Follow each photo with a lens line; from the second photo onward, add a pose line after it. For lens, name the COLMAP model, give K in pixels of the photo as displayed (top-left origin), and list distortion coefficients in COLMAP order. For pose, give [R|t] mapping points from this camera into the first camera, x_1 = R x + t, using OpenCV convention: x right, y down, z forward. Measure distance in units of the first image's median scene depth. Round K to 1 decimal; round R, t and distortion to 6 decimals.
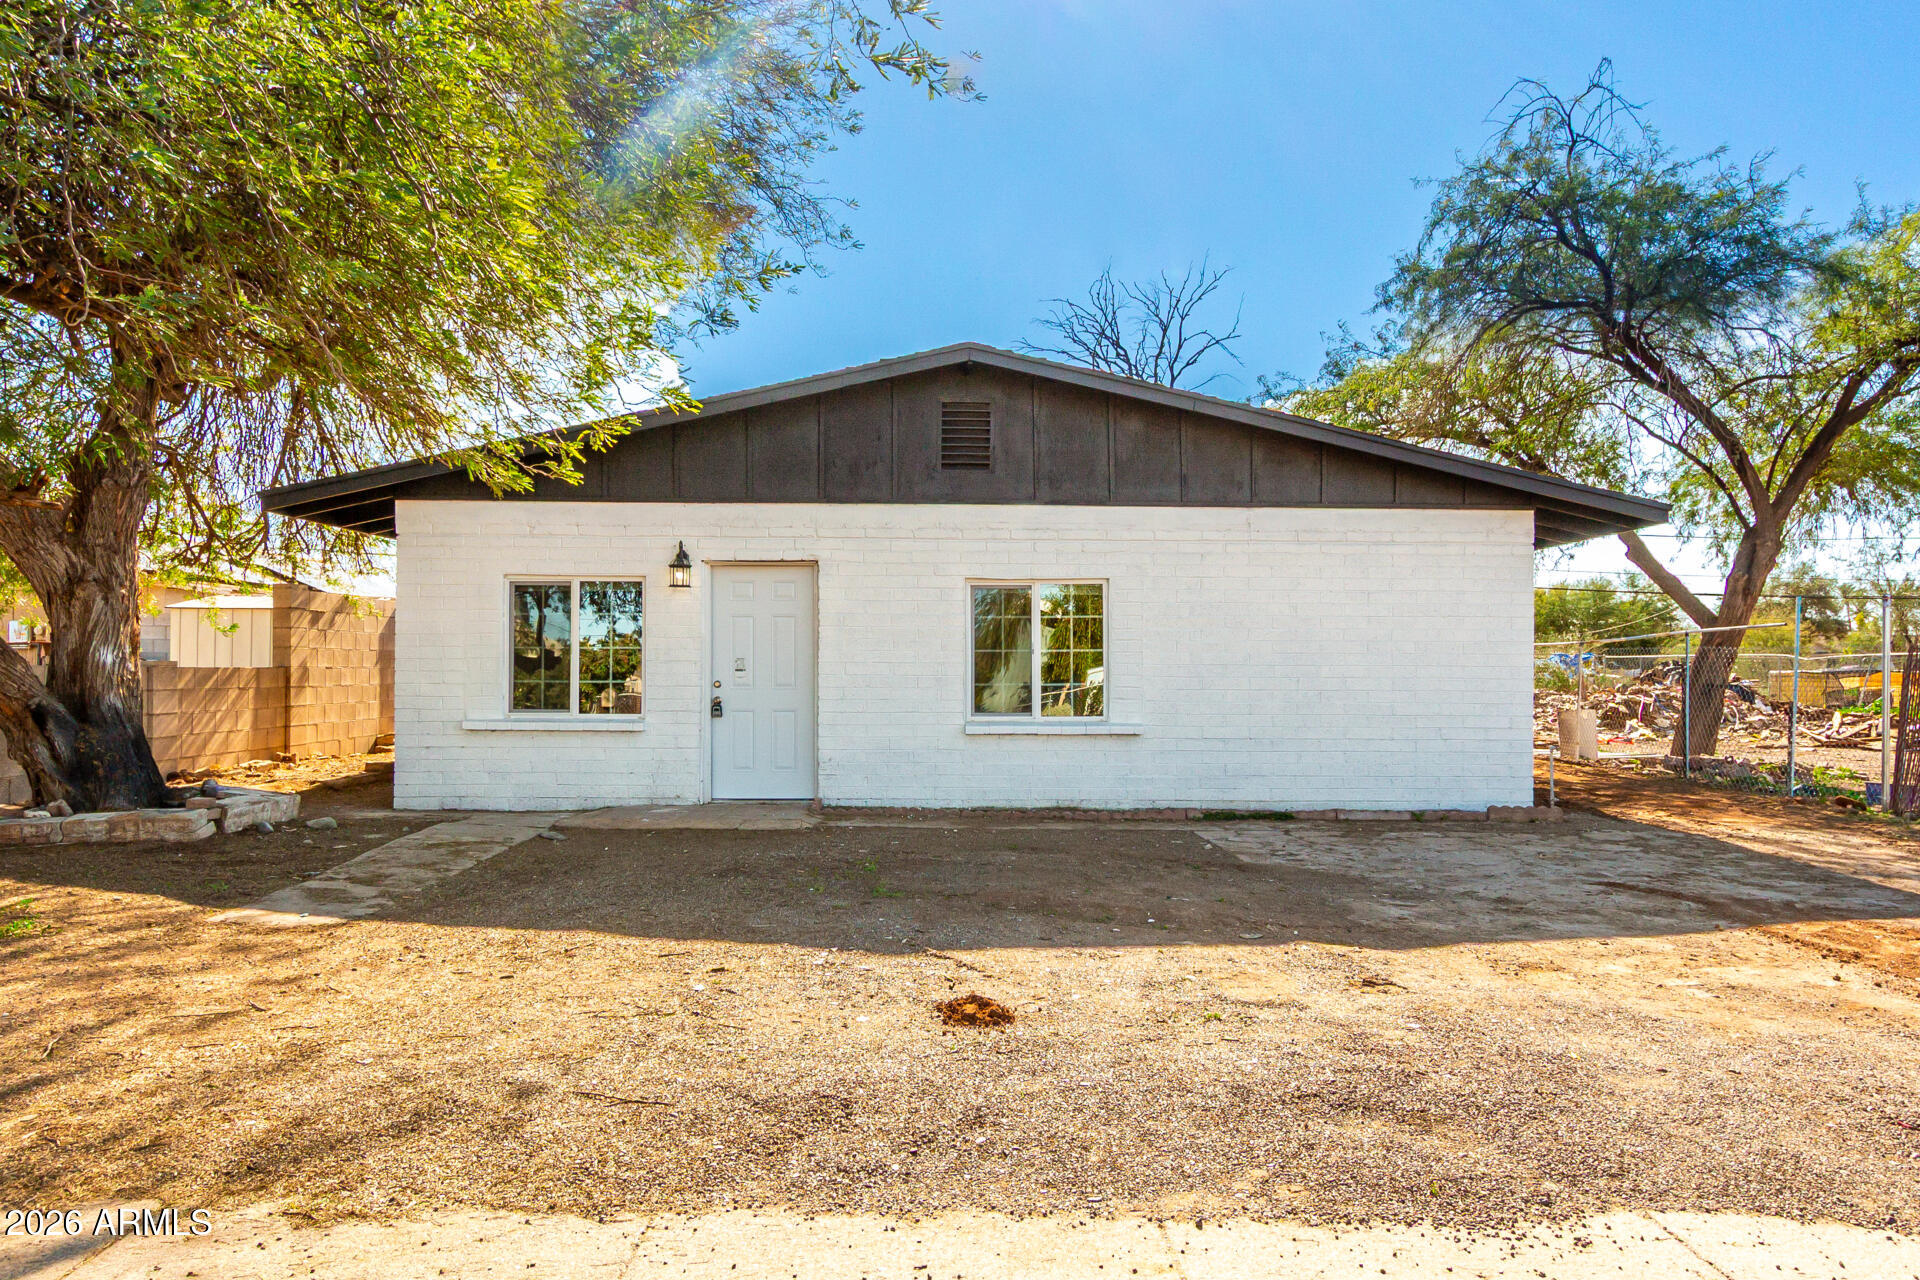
lens RADIAL K [[1411.5, 0, 953.4], [0, 1411.5, 659.9], [0, 0, 1]] dist [0.013422, 0.001891]
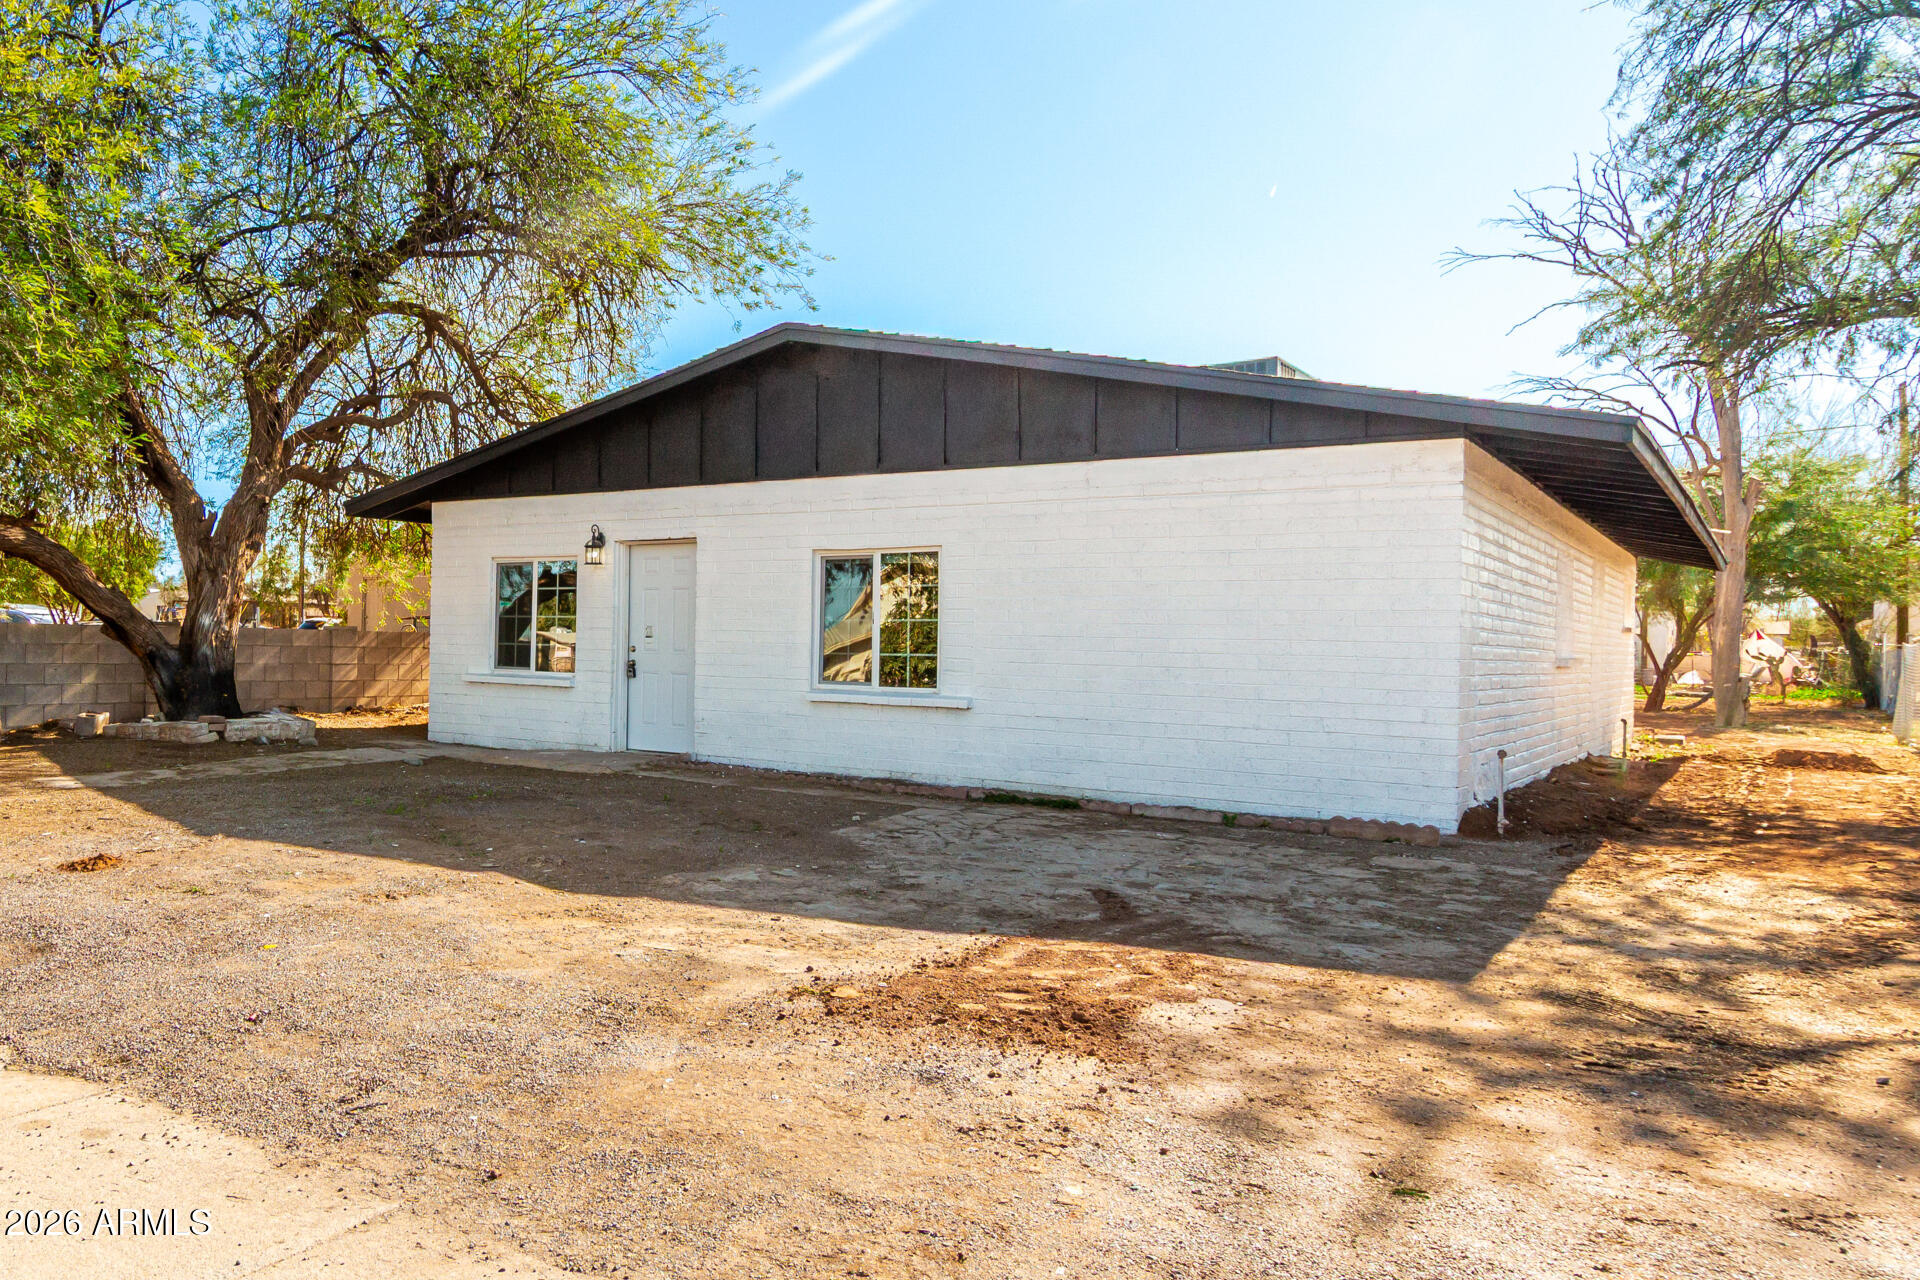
lens RADIAL K [[1412.5, 0, 575.1], [0, 1412.5, 631.1], [0, 0, 1]] dist [0.016663, -0.009032]
pose [[0.752376, 0.008248, -0.658682, 0.558547], [-0.012741, 0.999917, -0.002032, 0.005945], [0.658611, 0.009922, 0.752418, 0.110370]]
